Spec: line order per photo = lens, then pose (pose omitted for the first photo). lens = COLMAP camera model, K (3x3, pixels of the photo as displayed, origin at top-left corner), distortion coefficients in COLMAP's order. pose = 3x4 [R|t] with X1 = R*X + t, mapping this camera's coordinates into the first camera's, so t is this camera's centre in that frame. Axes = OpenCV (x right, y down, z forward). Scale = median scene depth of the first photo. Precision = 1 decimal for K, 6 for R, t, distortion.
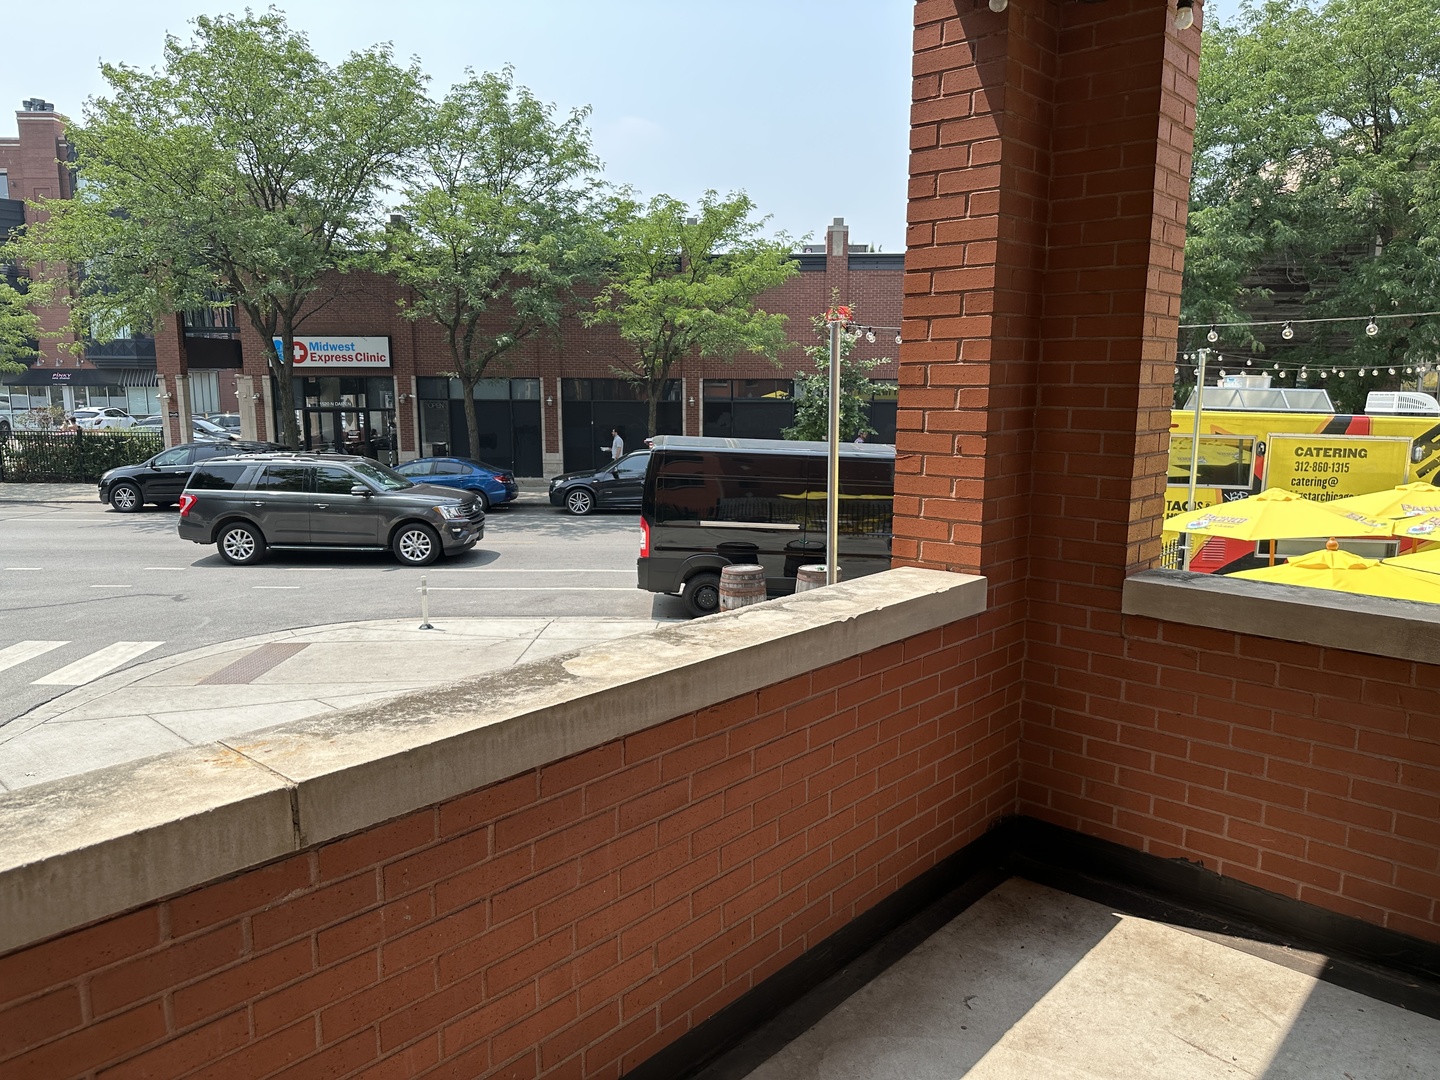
lens RADIAL K [[1011.6, 0, 719.1], [0, 1011.6, 551.0], [0, 0, 1]] dist [0.084409, -0.122824]
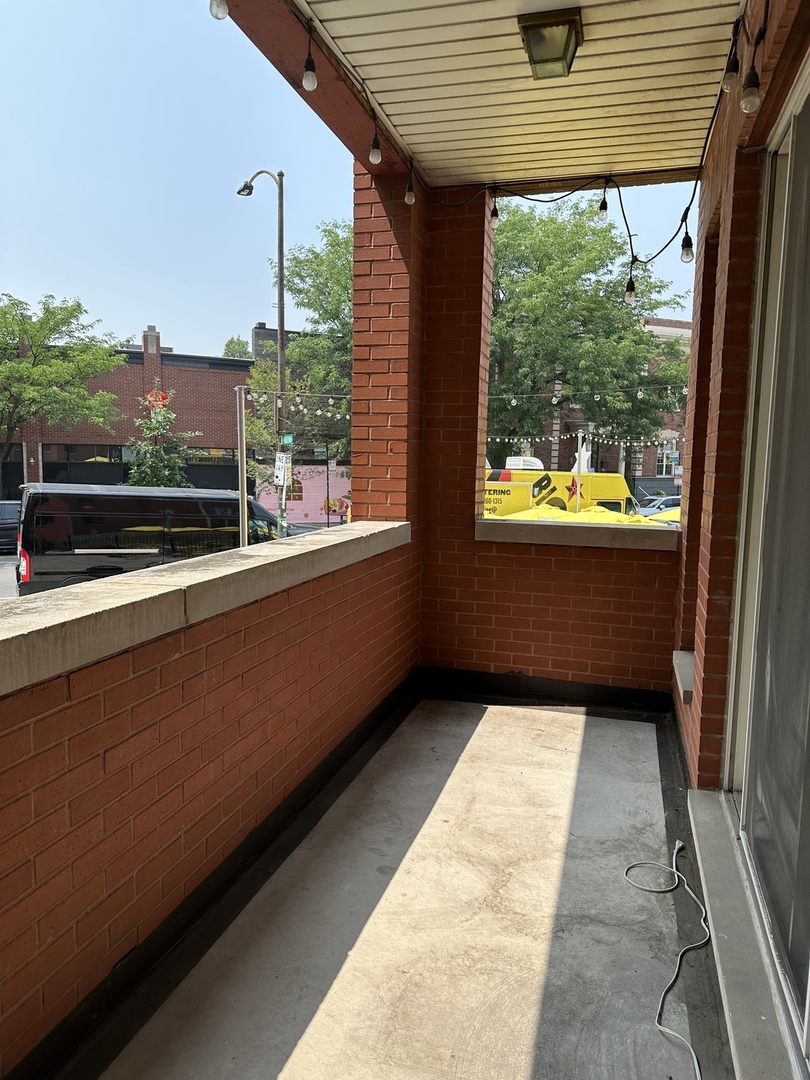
lens RADIAL K [[743.0, 0, 405.0], [0, 743.0, 540.0], [0, 0, 1]] dist [0.180232, -0.353975]
pose [[0.901807, -0.036452, 0.430600, -0.285762], [0.058406, 0.997574, -0.037870, 0.099930], [-0.428175, 0.059301, 0.901748, -0.146311]]
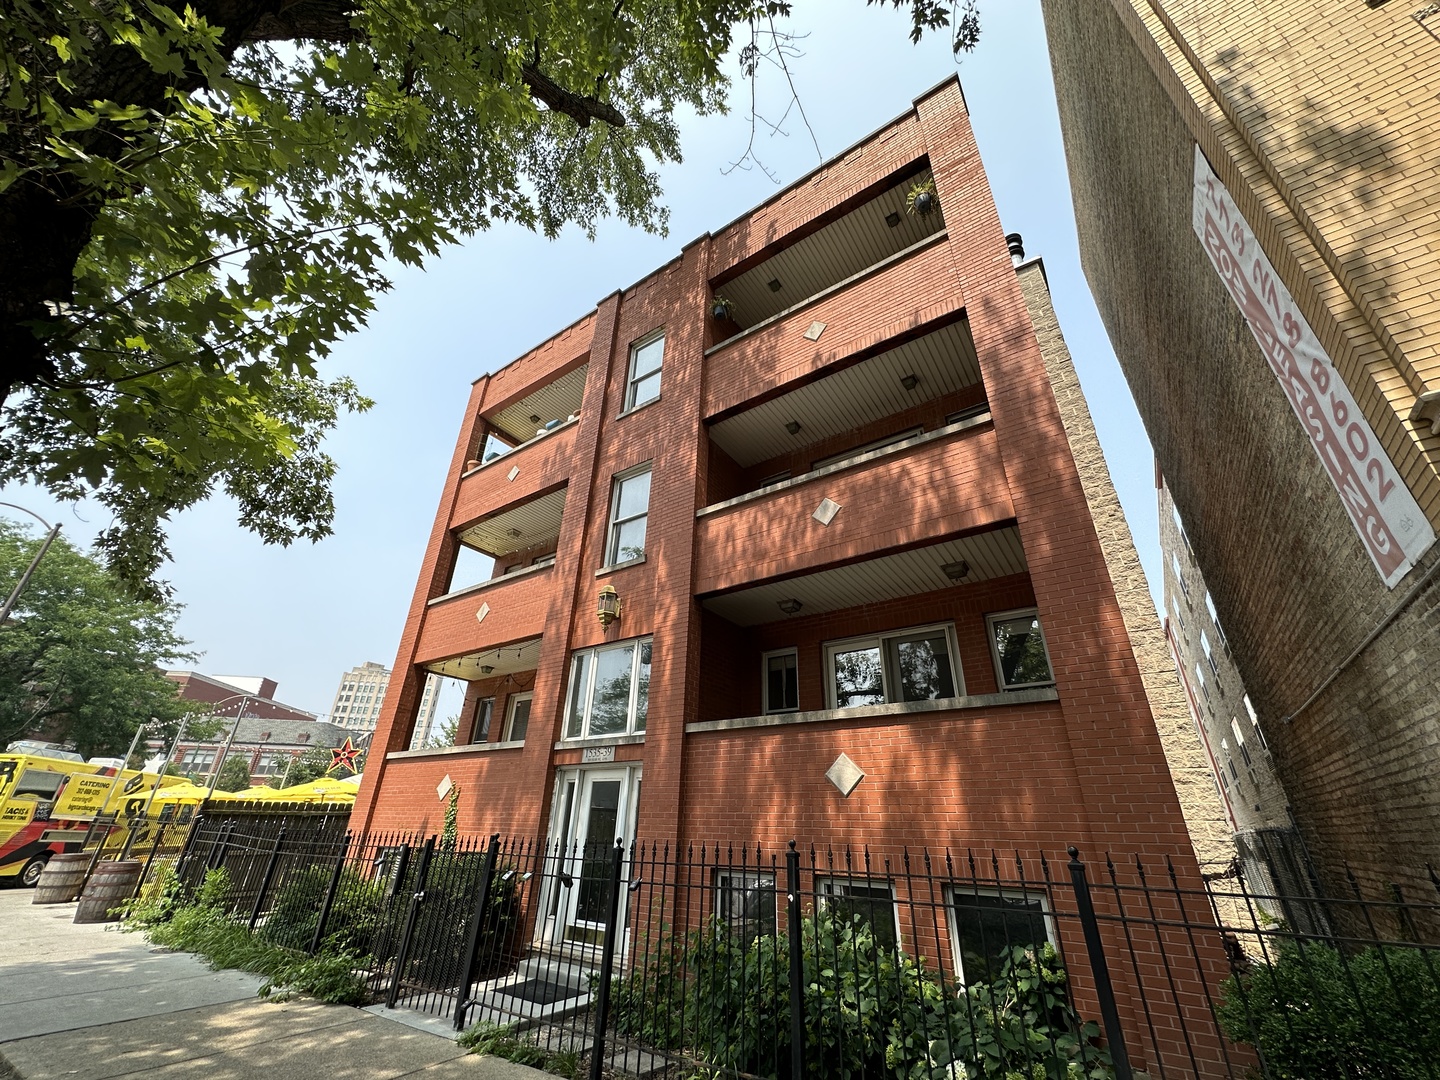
lens RADIAL K [[574.5, 0, 719.3], [0, 574.5, 540.4], [0, 0, 1]] dist [-0.003347, 0.000814]
pose [[-0.124490, 0.440298, 0.889179, -4.245564], [0.145219, 0.894586, -0.422644, 0.712311], [-0.981536, 0.076510, -0.175307, -0.509325]]
